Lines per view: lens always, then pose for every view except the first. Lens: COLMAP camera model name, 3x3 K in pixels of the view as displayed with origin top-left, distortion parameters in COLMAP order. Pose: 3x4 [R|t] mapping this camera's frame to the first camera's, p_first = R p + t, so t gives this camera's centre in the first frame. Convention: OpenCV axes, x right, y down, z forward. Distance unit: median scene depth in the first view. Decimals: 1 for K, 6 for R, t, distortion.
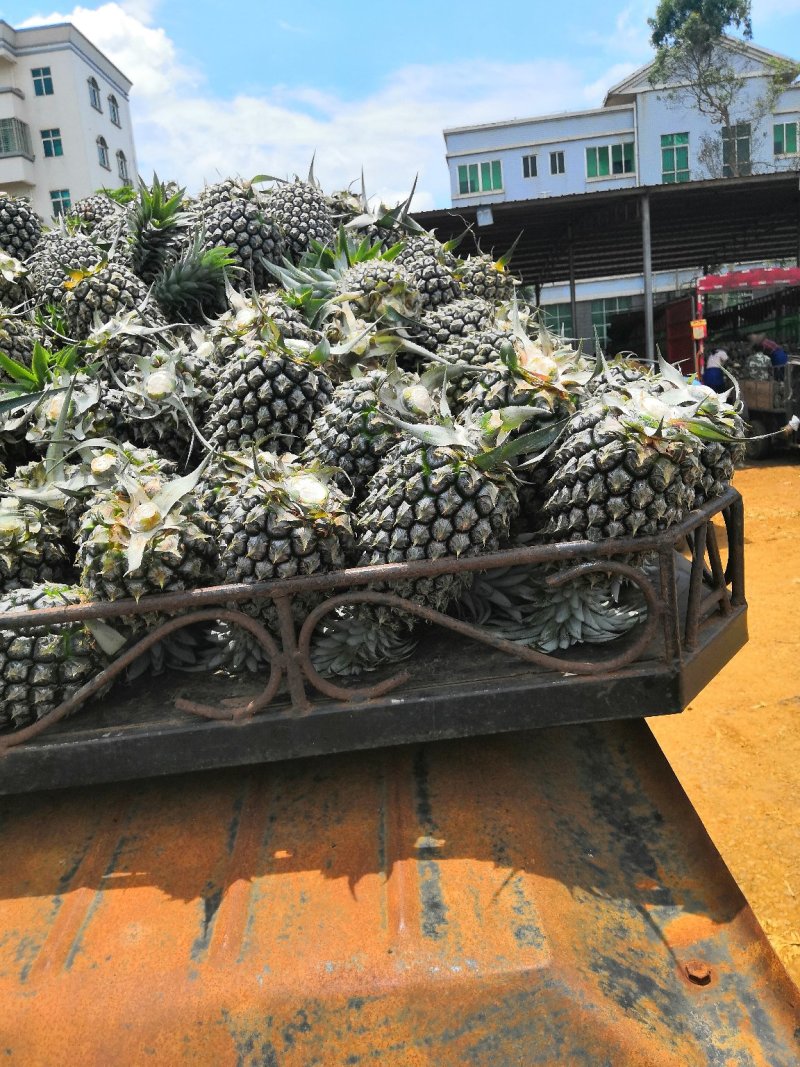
lens RADIAL K [[832.7, 0, 400.0], [0, 832.7, 533.5], [0, 0, 1]] dist [0.098760, -0.091180]
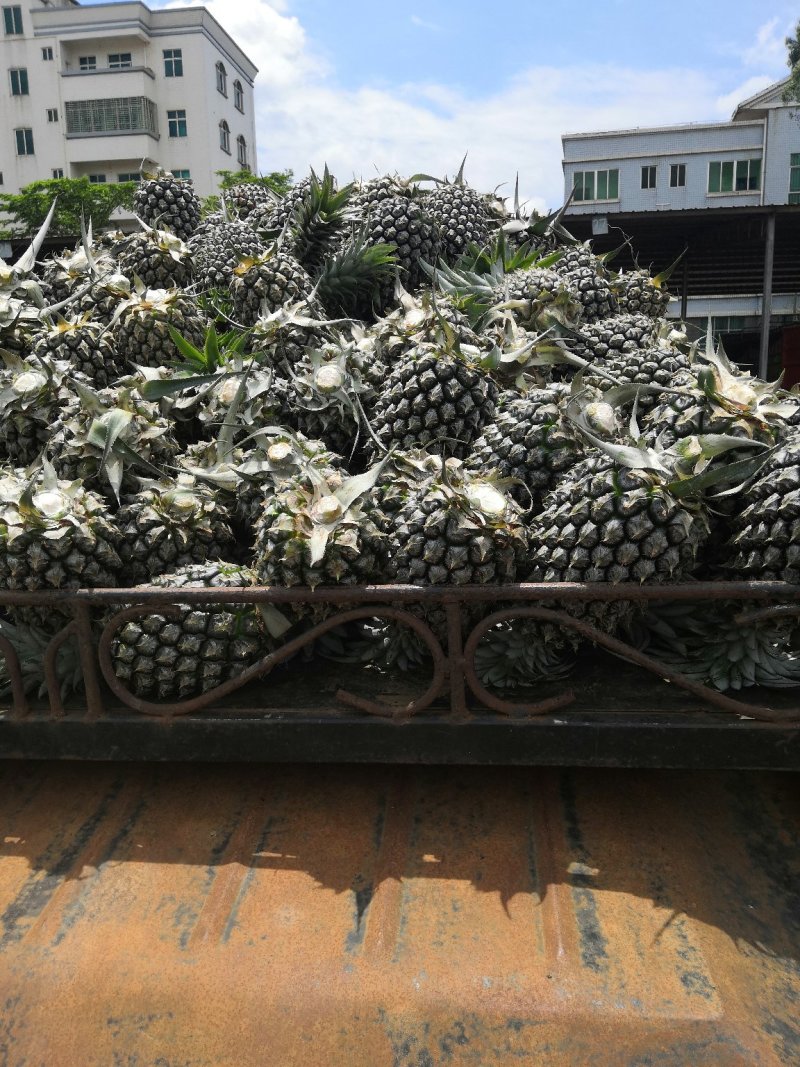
lens RADIAL K [[827.5, 0, 399.4], [0, 827.5, 535.0], [0, 0, 1]] dist [0.113523, -0.102577]
pose [[0.990822, 0.105427, -0.084601, -0.123559], [-0.105057, 0.994427, 0.008831, -0.006535], [0.085061, 0.000138, 0.996376, 0.002277]]
